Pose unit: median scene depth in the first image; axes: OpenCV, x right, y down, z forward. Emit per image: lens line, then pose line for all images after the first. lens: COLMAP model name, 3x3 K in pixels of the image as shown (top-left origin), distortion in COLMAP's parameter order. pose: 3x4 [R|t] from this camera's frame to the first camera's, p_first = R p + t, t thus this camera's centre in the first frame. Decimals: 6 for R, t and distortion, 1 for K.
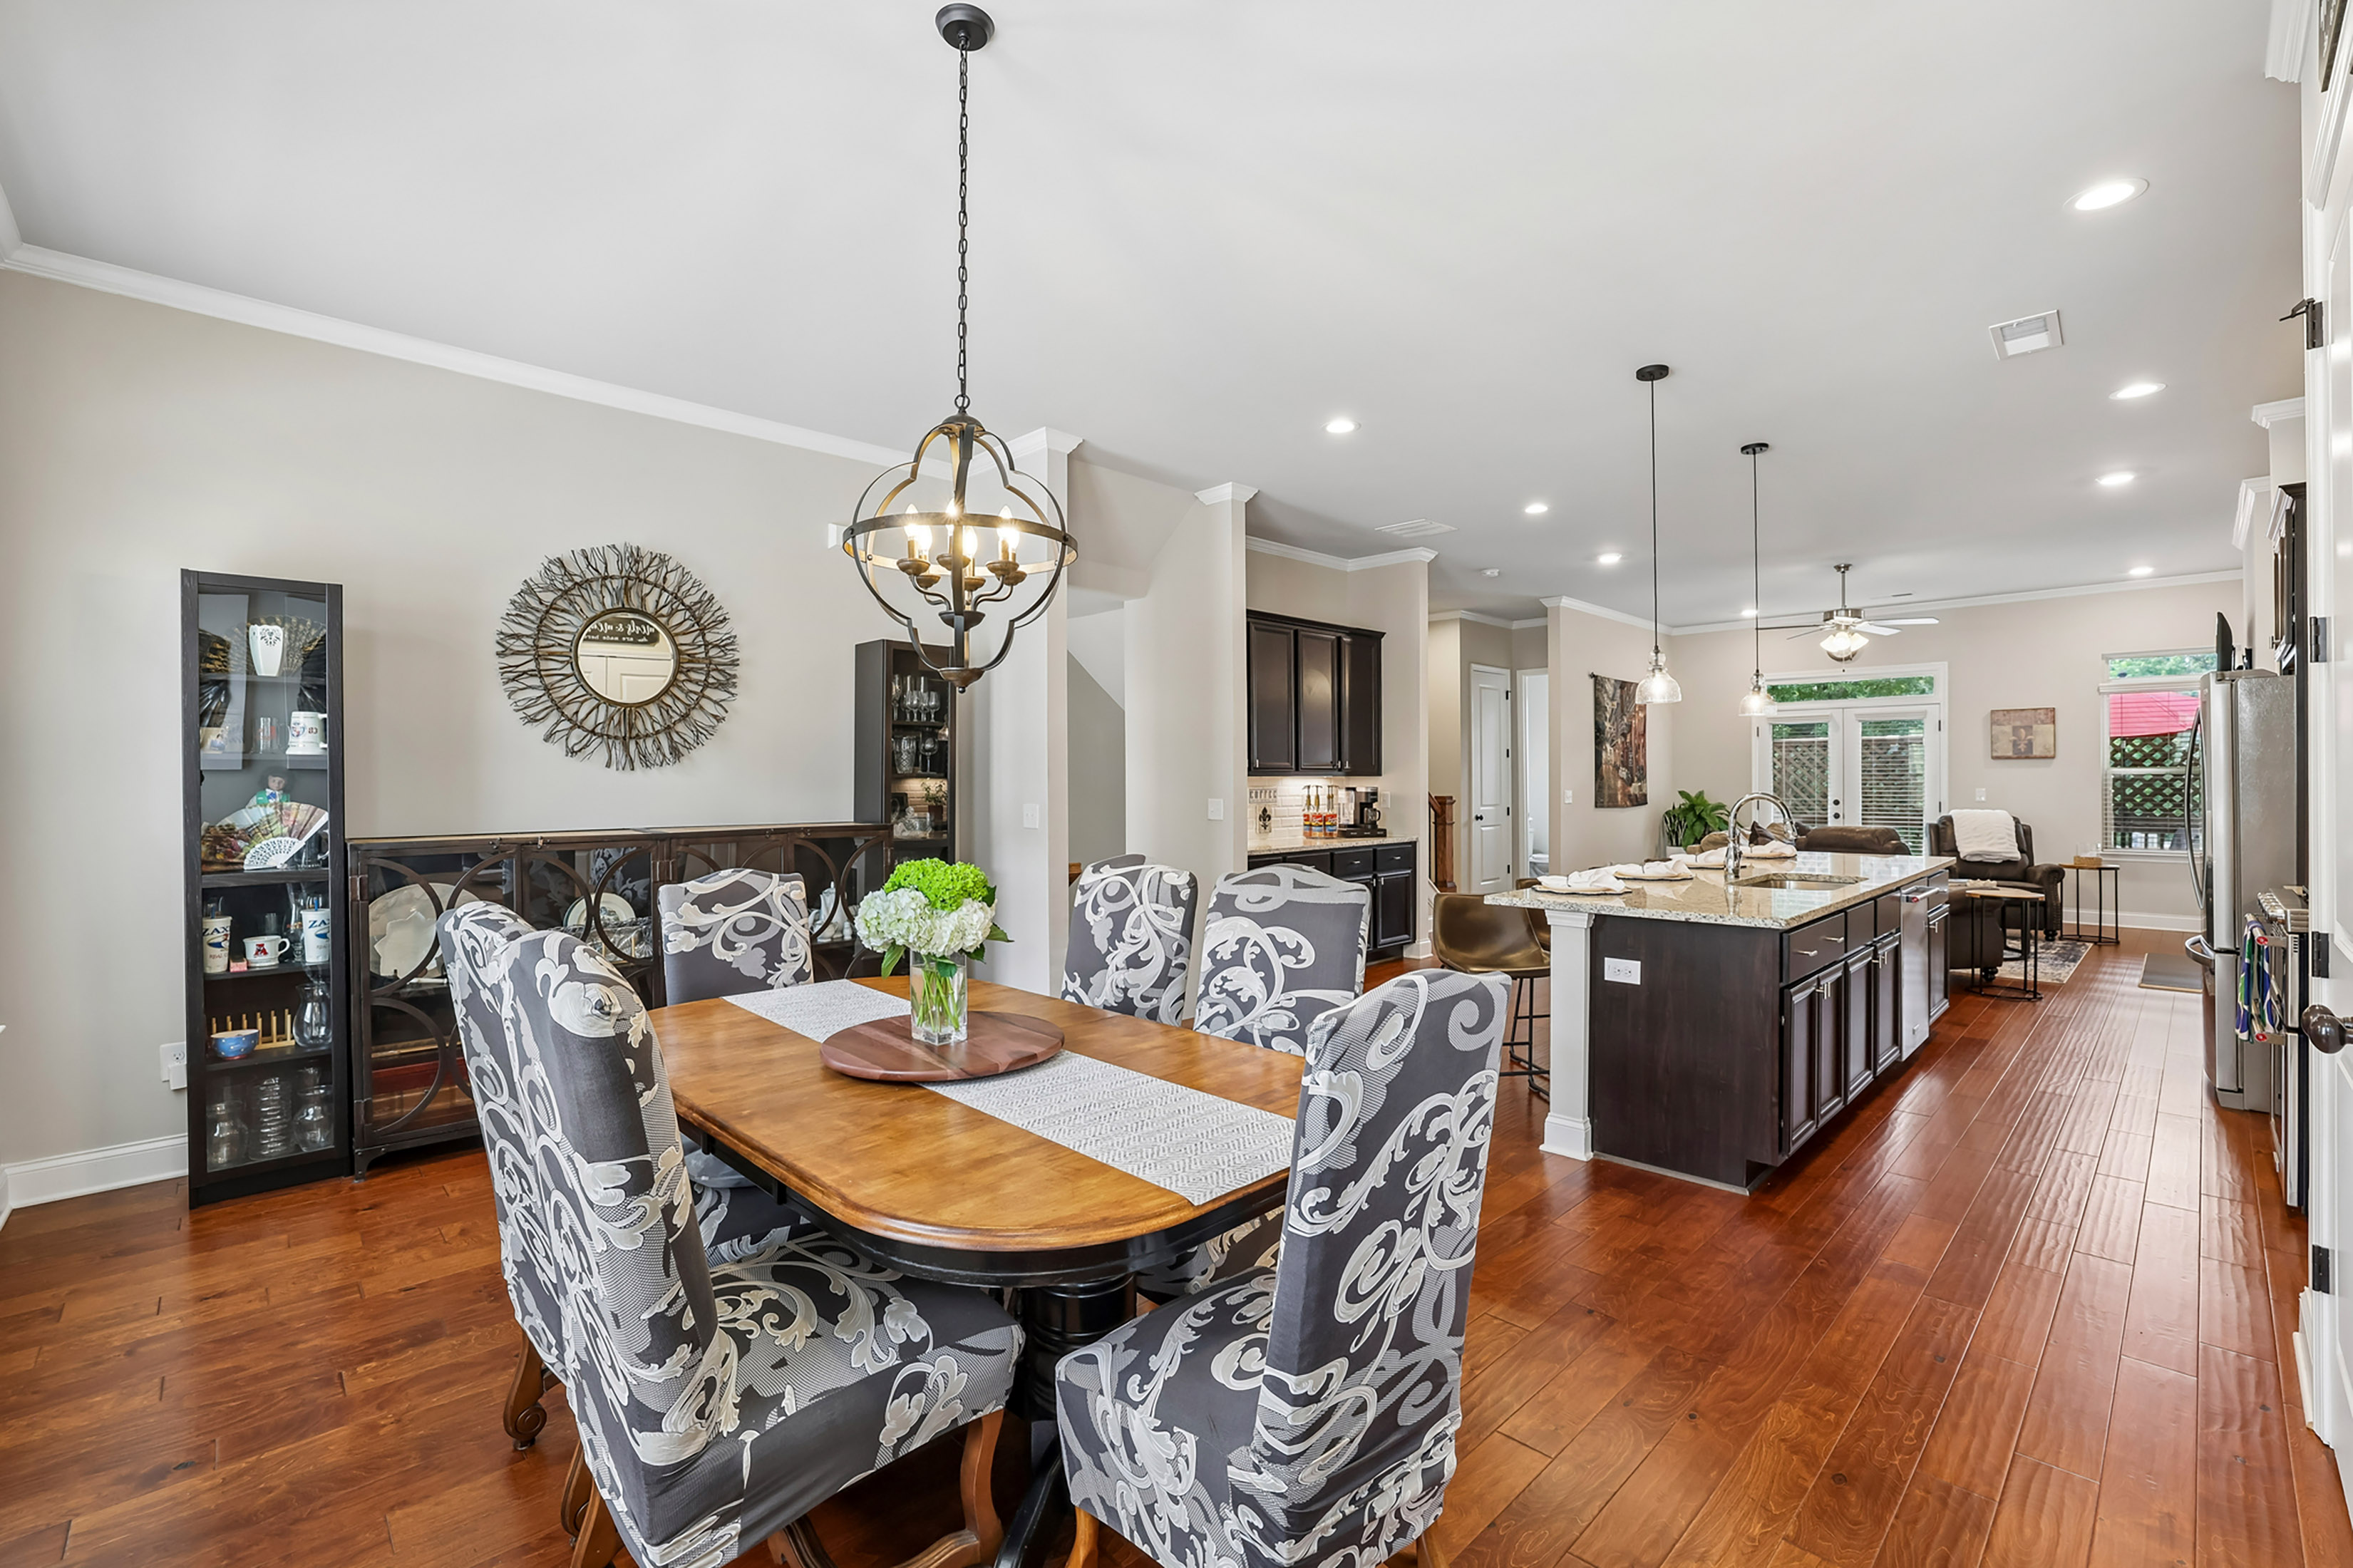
lens RADIAL K [[1017.5, 0, 1198.4], [0, 1017.5, 780.3], [0, 0, 1]] dist [-0.024467, 0.006394]
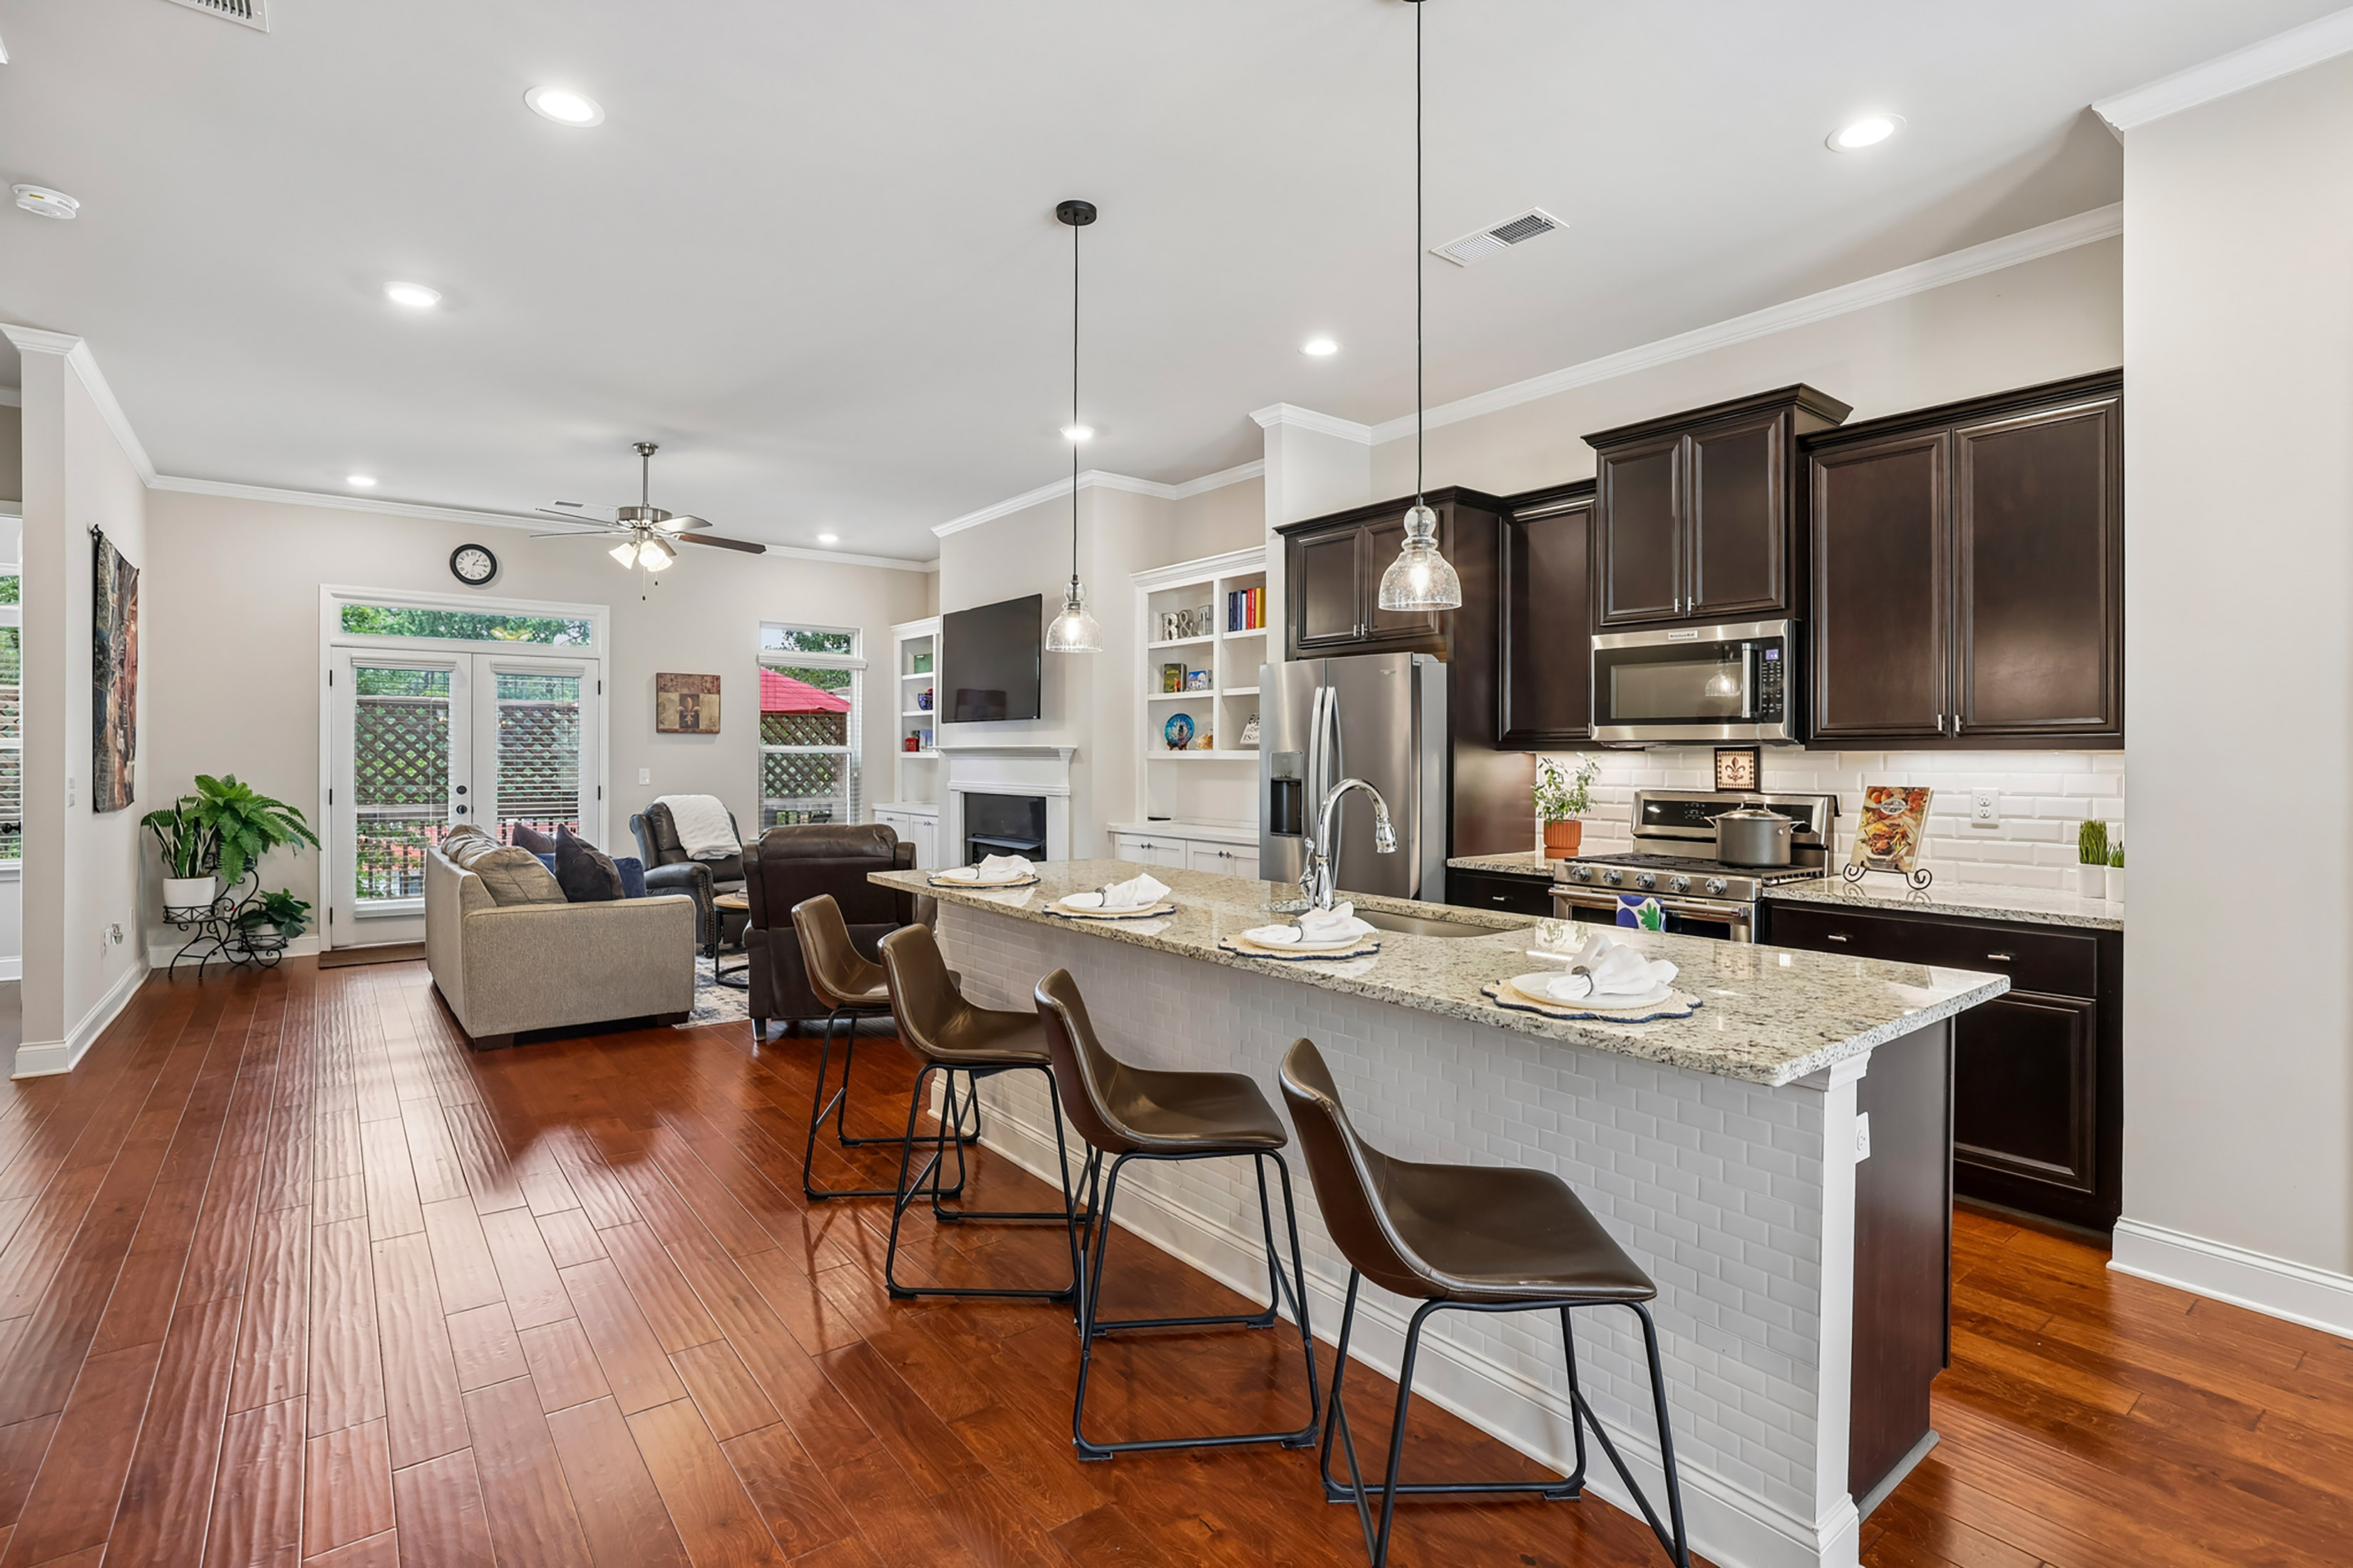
lens RADIAL K [[1139.1, 0, 1157.7], [0, 1139.1, 753.4], [0, 0, 1]] dist [-0.021958, -0.000794]
pose [[0.137028, 0.010387, 0.990513, -0.075536], [-0.004188, 0.999942, -0.009907, 0.003399], [-0.990558, -0.002791, 0.137064, 0.546601]]
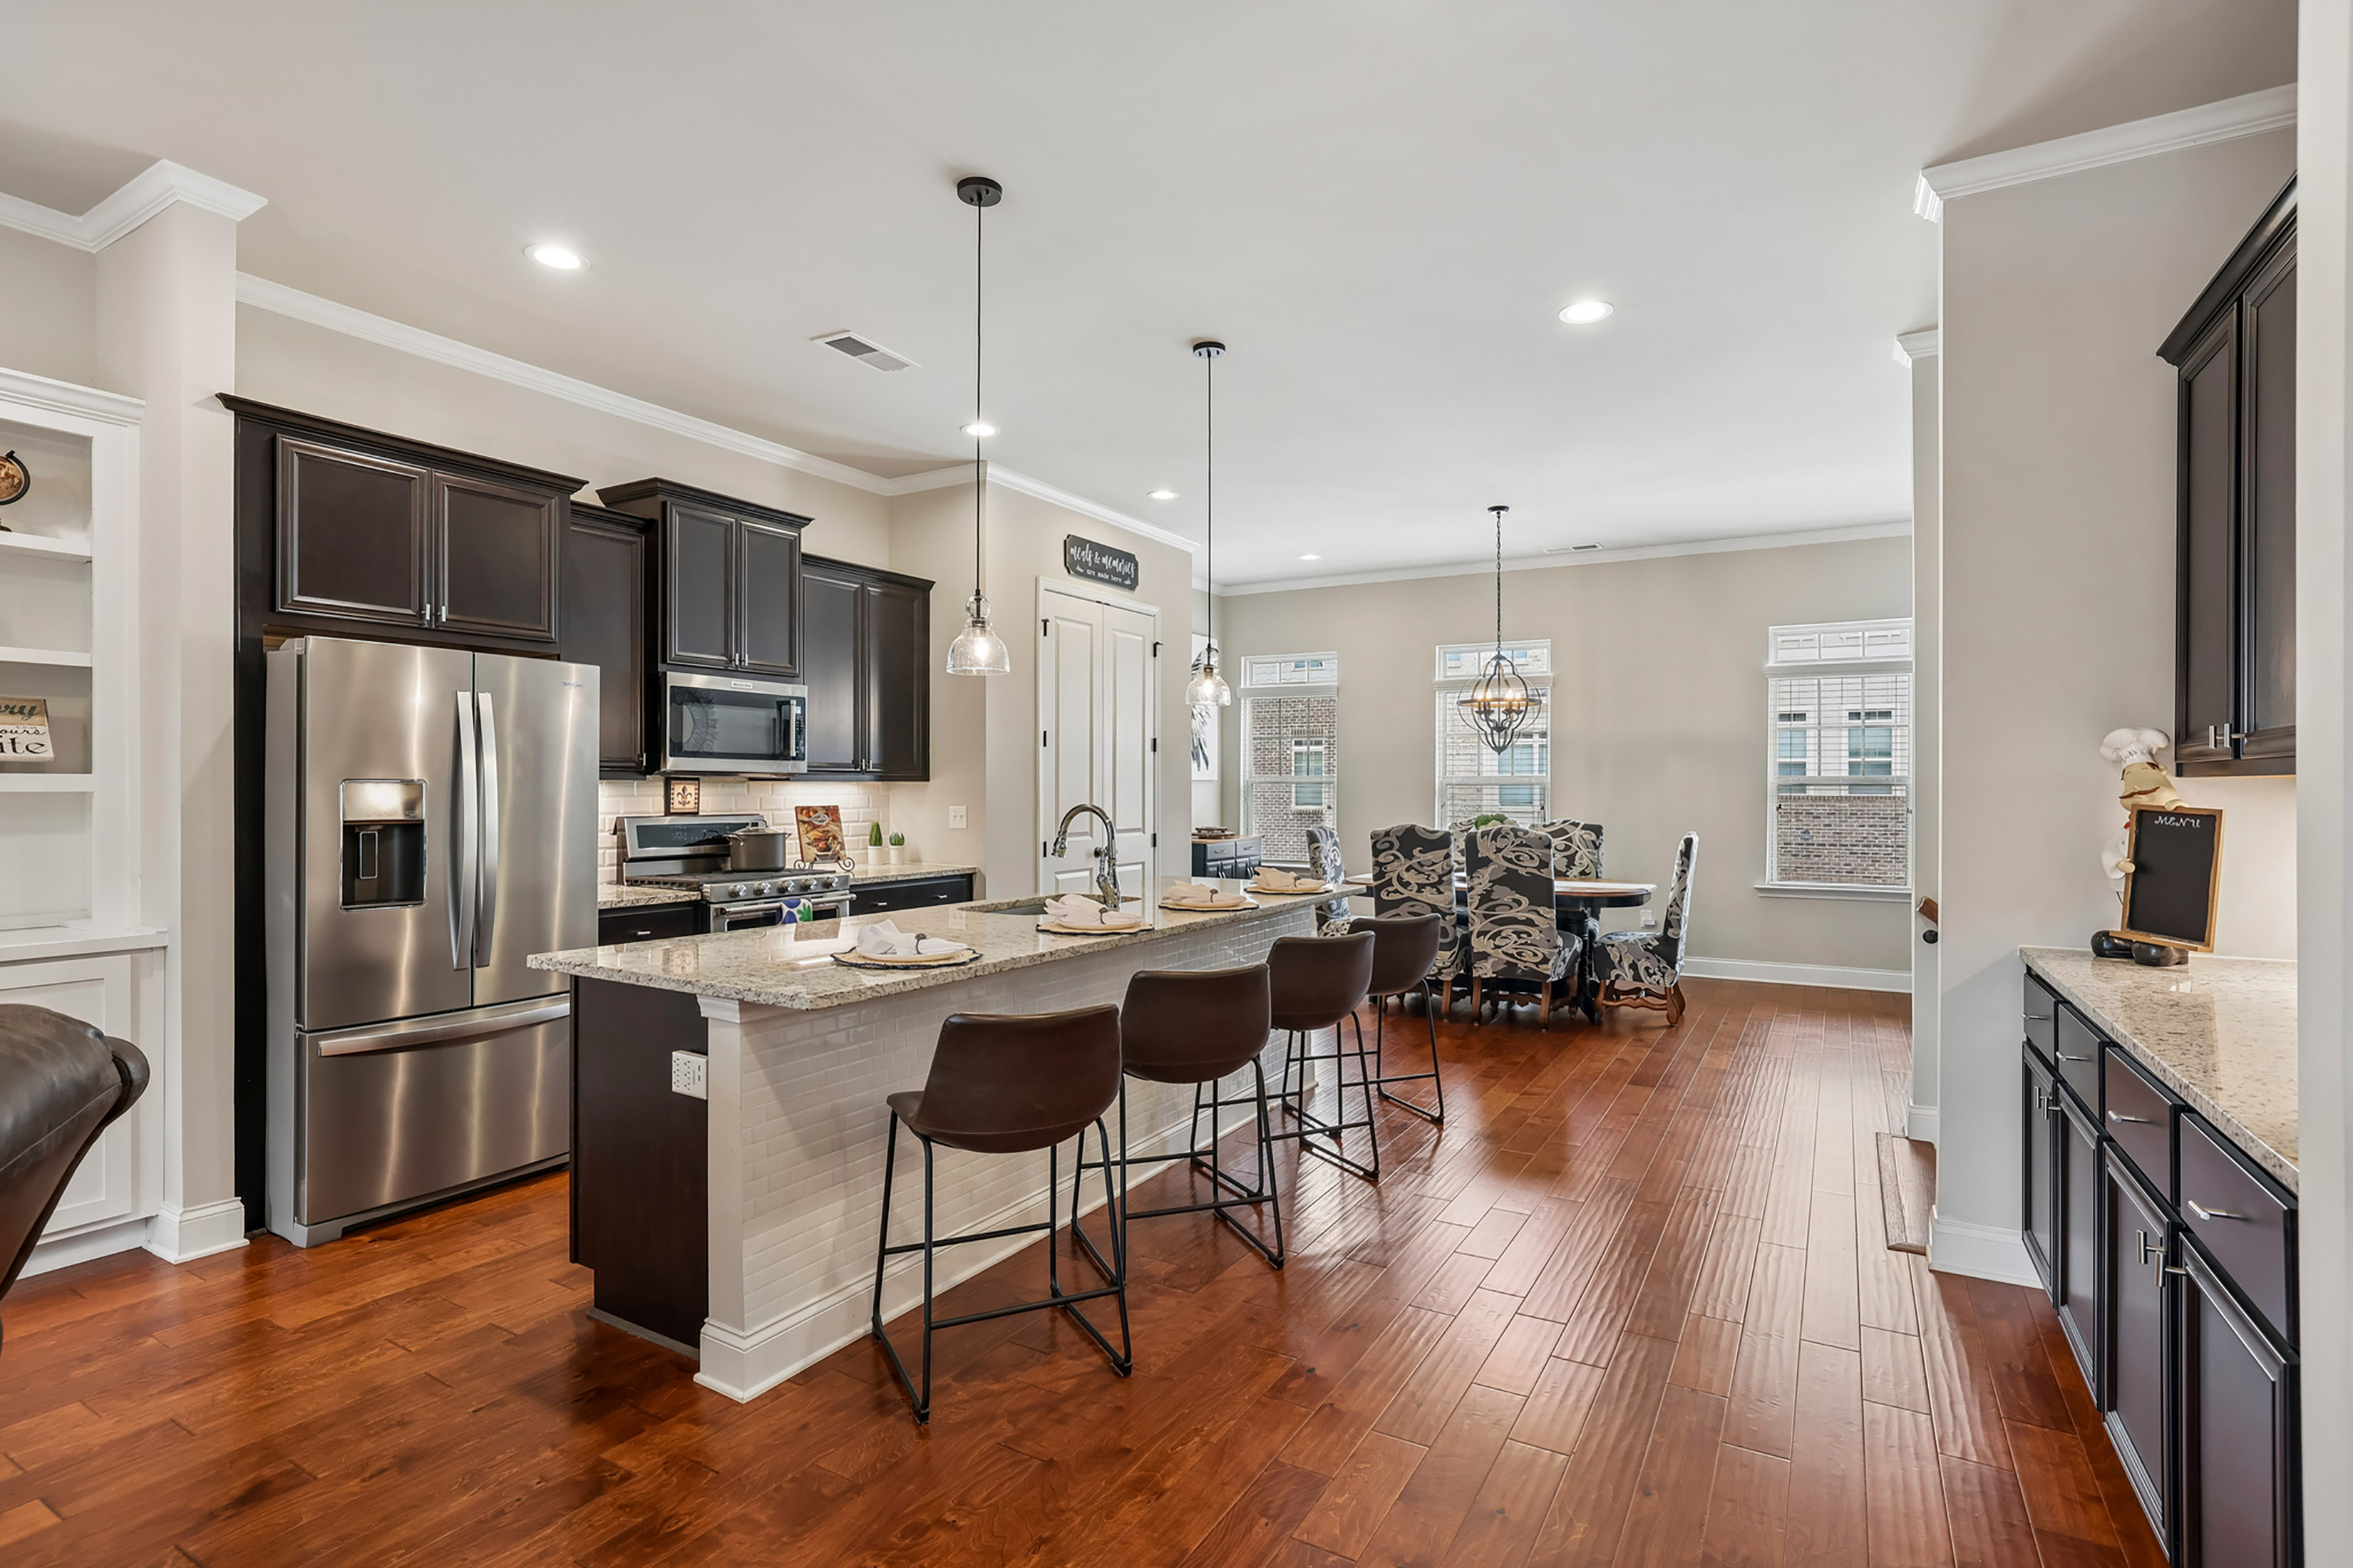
lens RADIAL K [[1139.1, 0, 1174.0], [0, 1139.1, 788.4], [0, 0, 1]] dist [-0.021958, -0.000794]
pose [[-0.966746, 0.003265, -0.255716, 0.390281], [0.002044, 0.999985, 0.005041, -0.002560], [0.255729, 0.004350, -0.966739, 1.037381]]
